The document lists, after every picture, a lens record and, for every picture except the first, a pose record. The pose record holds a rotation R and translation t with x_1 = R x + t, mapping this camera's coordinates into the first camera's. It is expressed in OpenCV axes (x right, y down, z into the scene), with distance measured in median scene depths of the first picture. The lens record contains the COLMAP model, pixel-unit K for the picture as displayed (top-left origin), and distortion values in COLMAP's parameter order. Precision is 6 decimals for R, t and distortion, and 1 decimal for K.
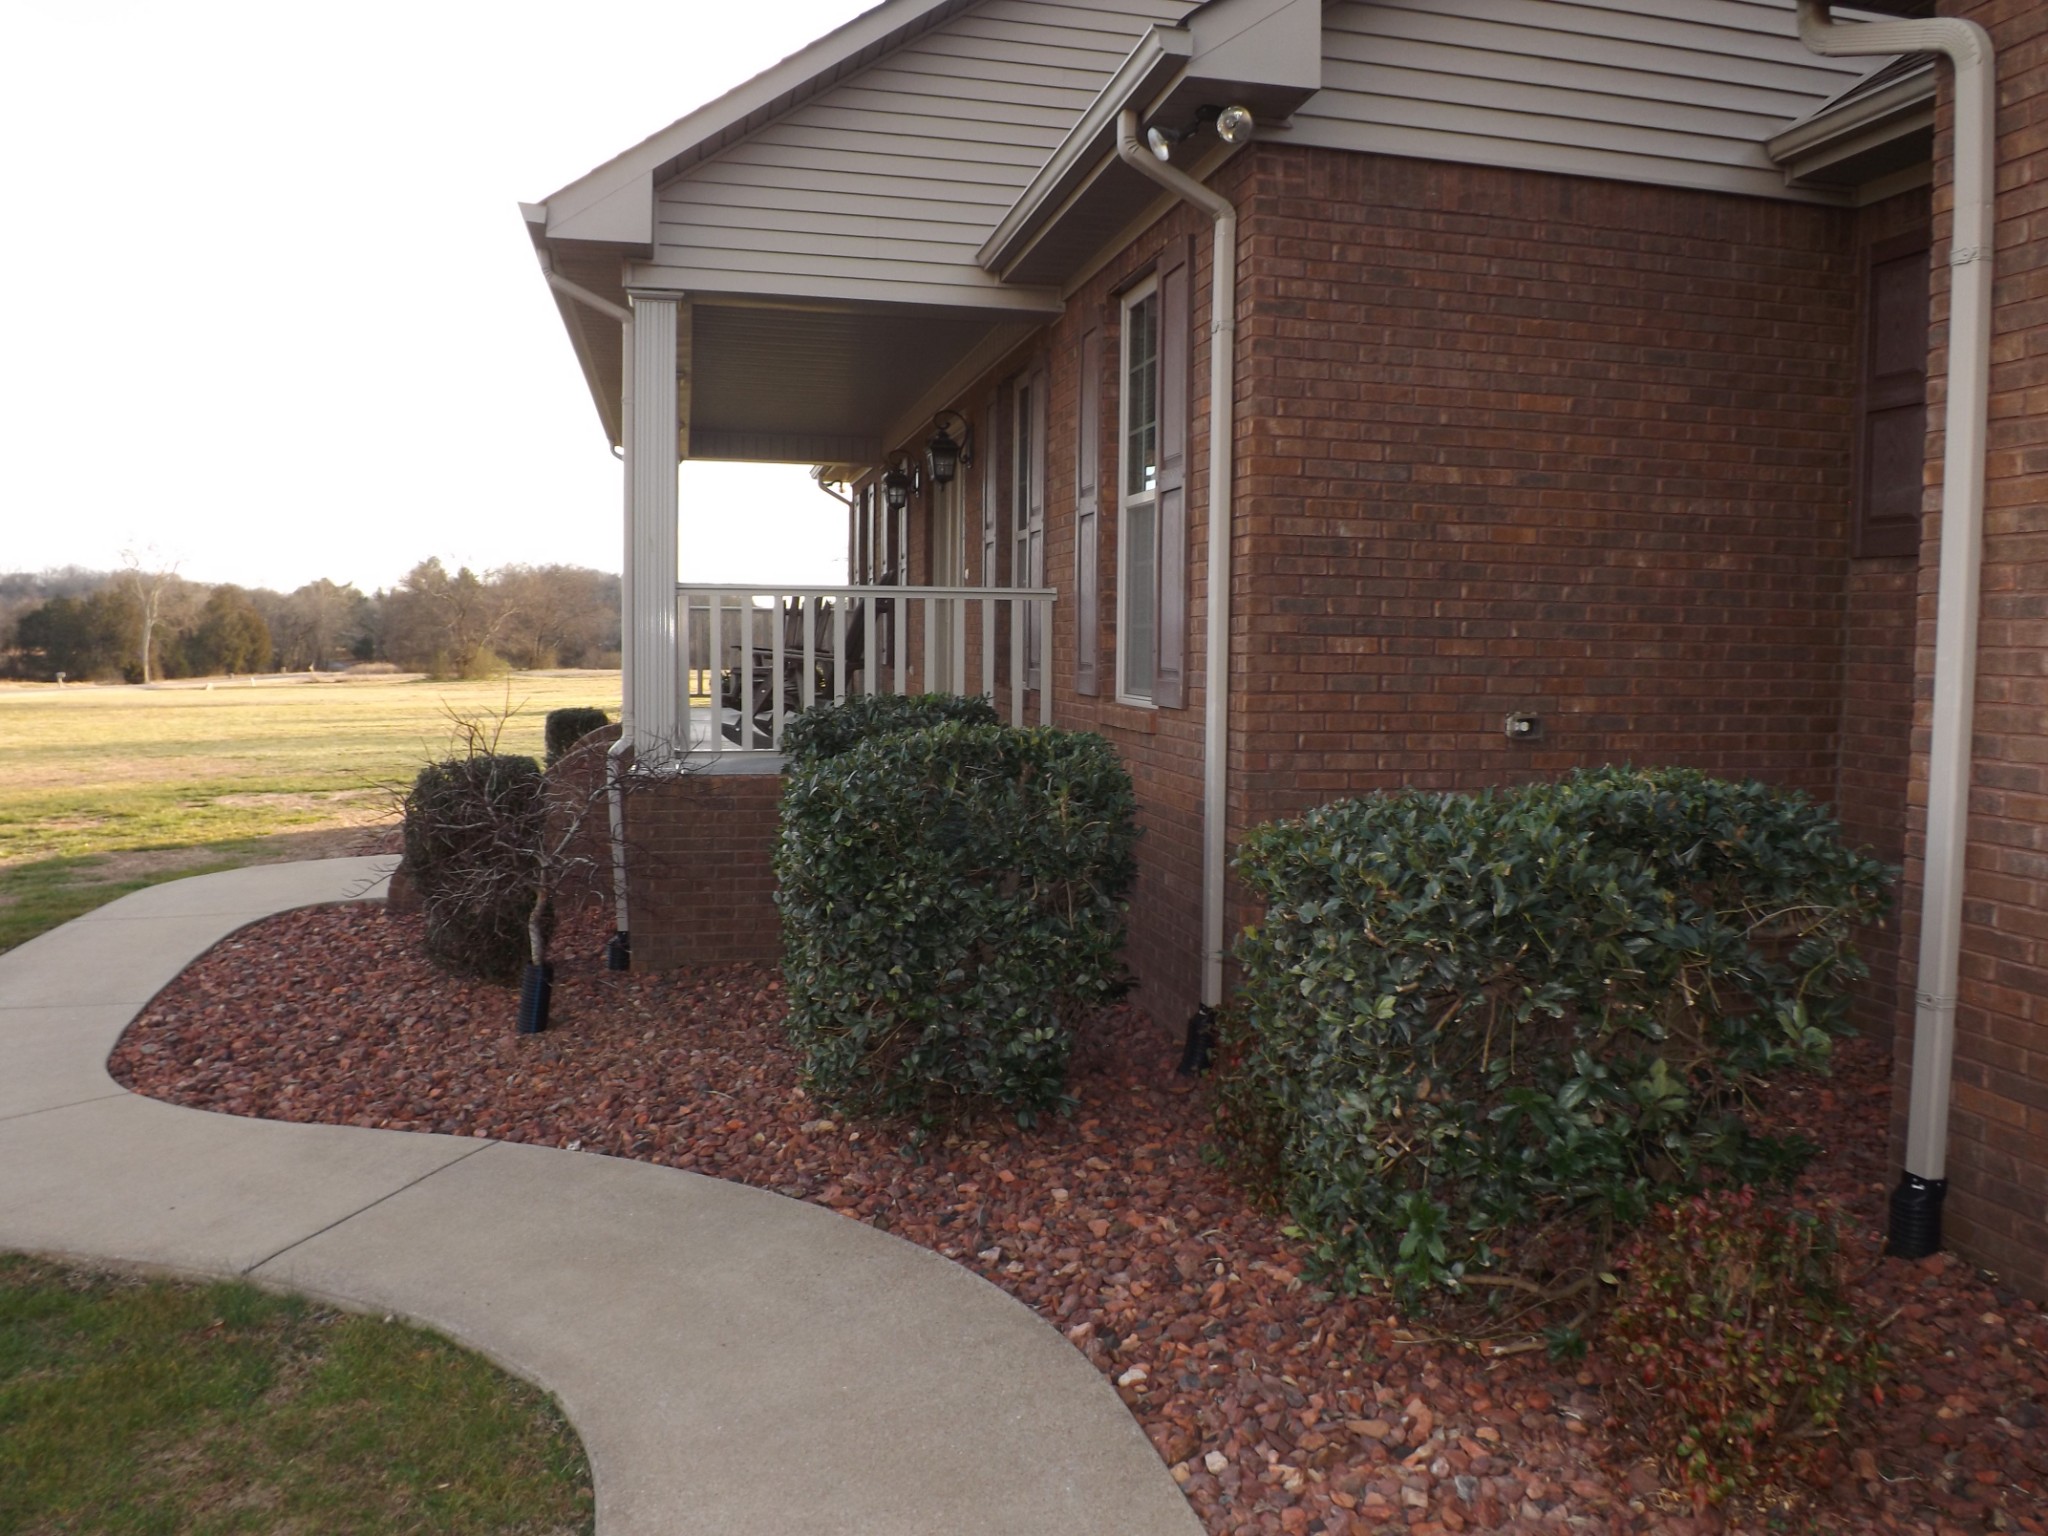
lens RADIAL K [[1464.6, 0, 1026.8], [0, 1464.6, 756.6], [0, 0, 1]] dist [-0.062833, 0.008724]
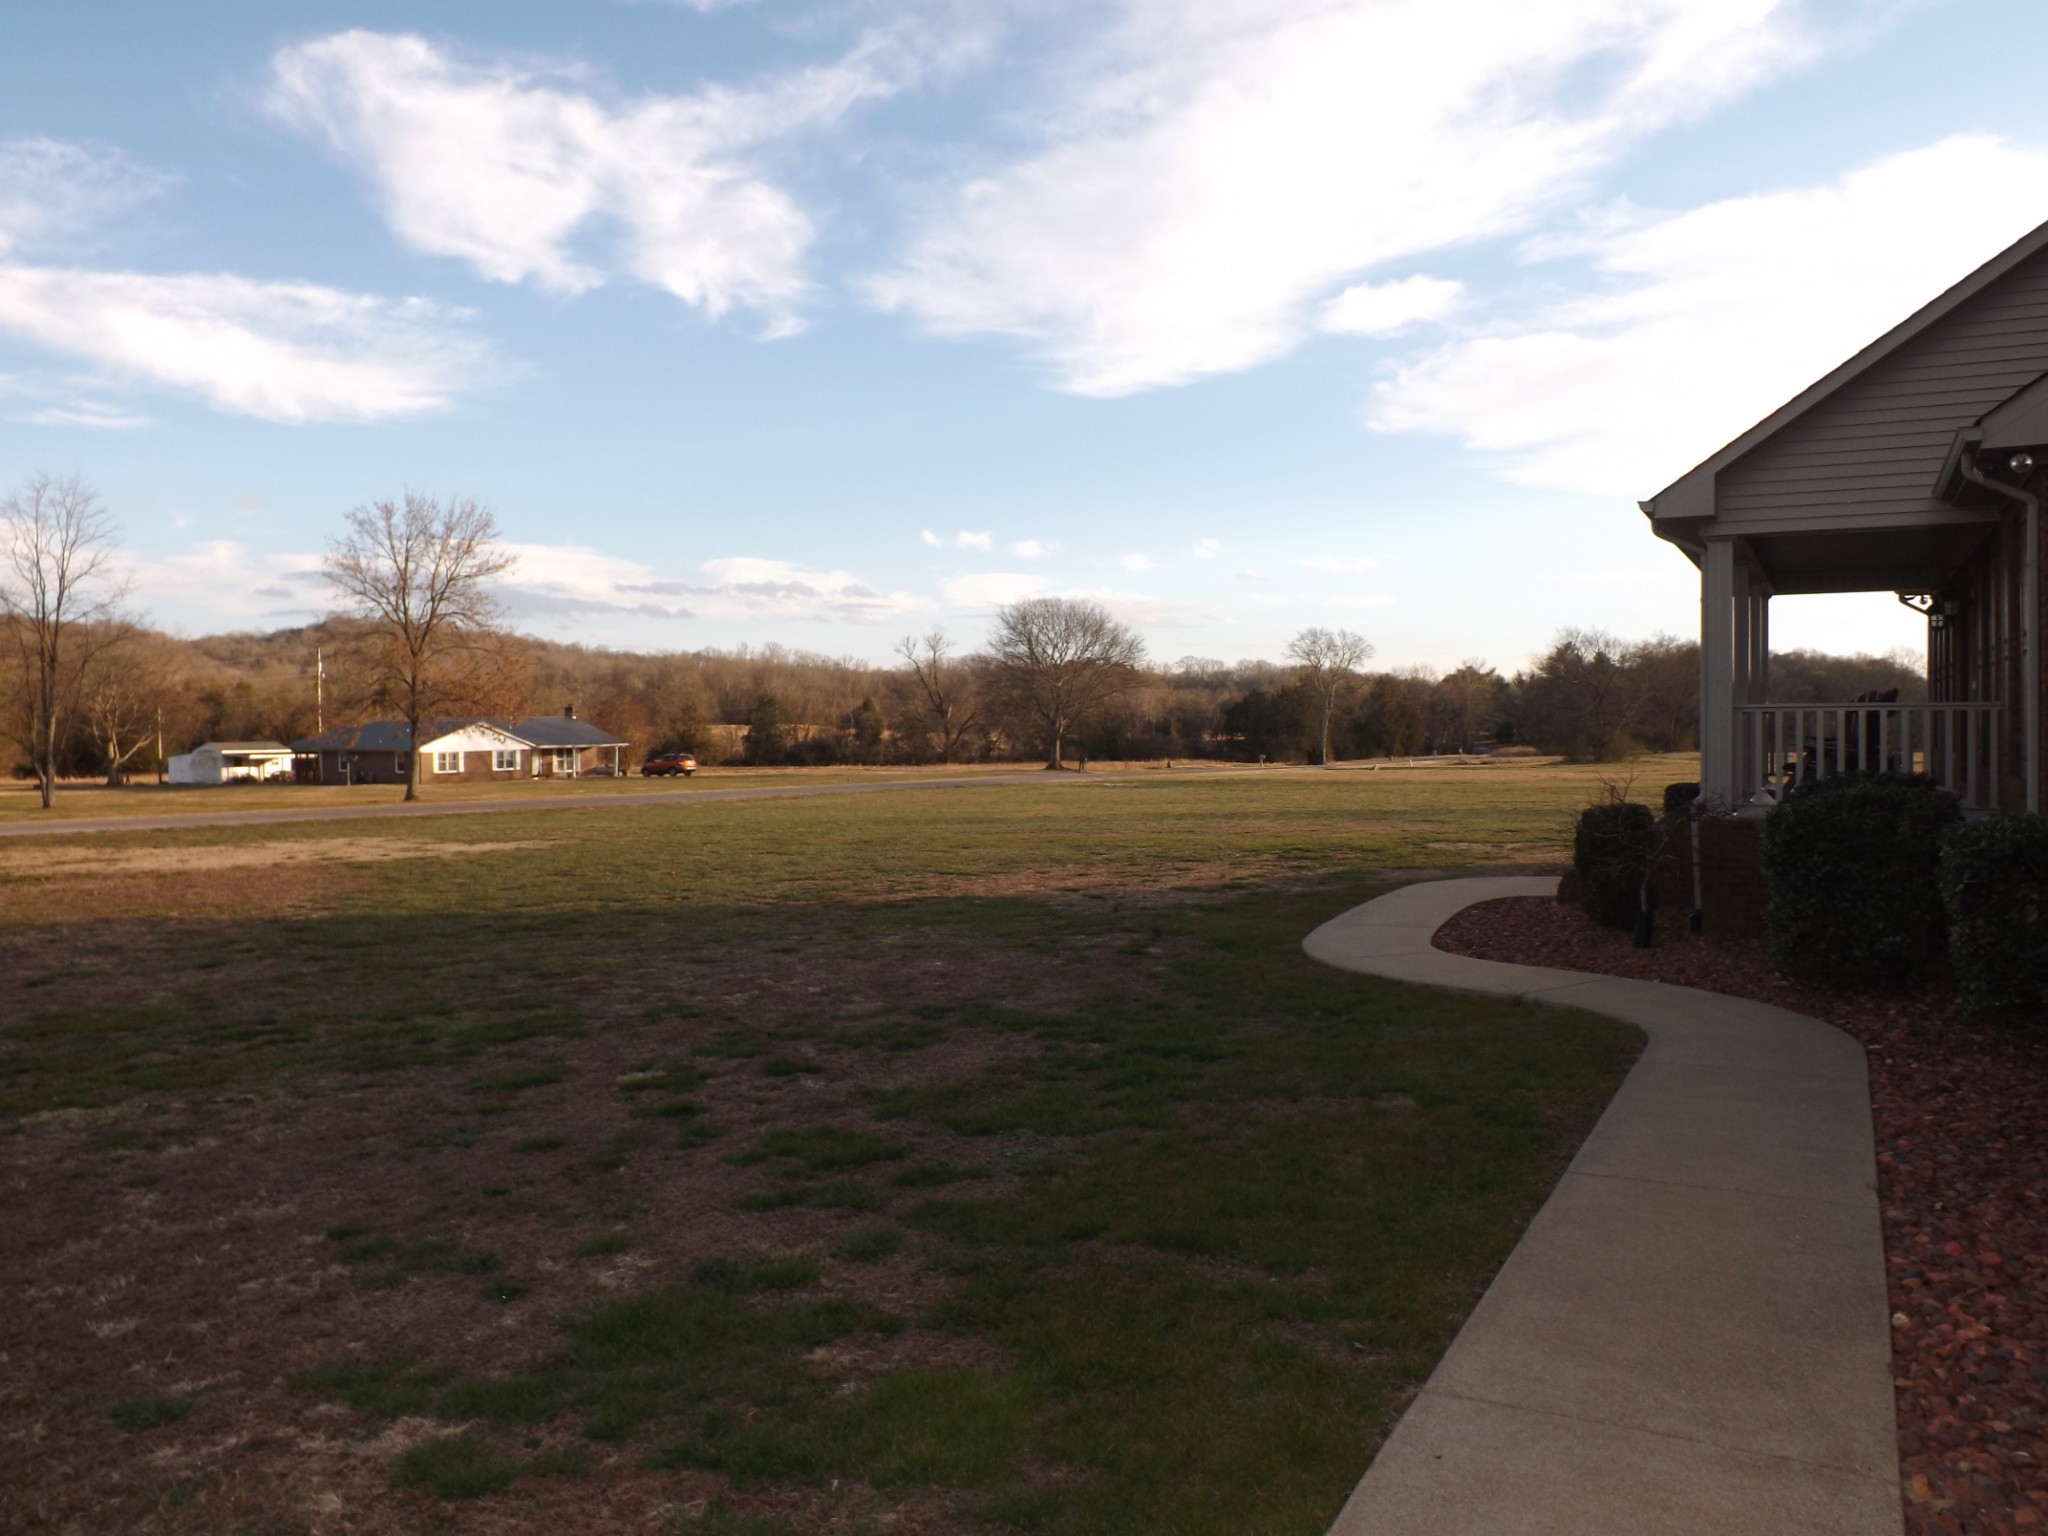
lens RADIAL K [[1696.7, 0, 965.5], [0, 1696.7, 738.2], [0, 0, 1]] dist [-0.052906, 0.014080]
pose [[0.746602, -0.007902, -0.665224, 0.213305], [-0.036951, 0.997893, -0.053325, 0.030831], [0.664244, 0.064393, 0.744737, -0.569941]]
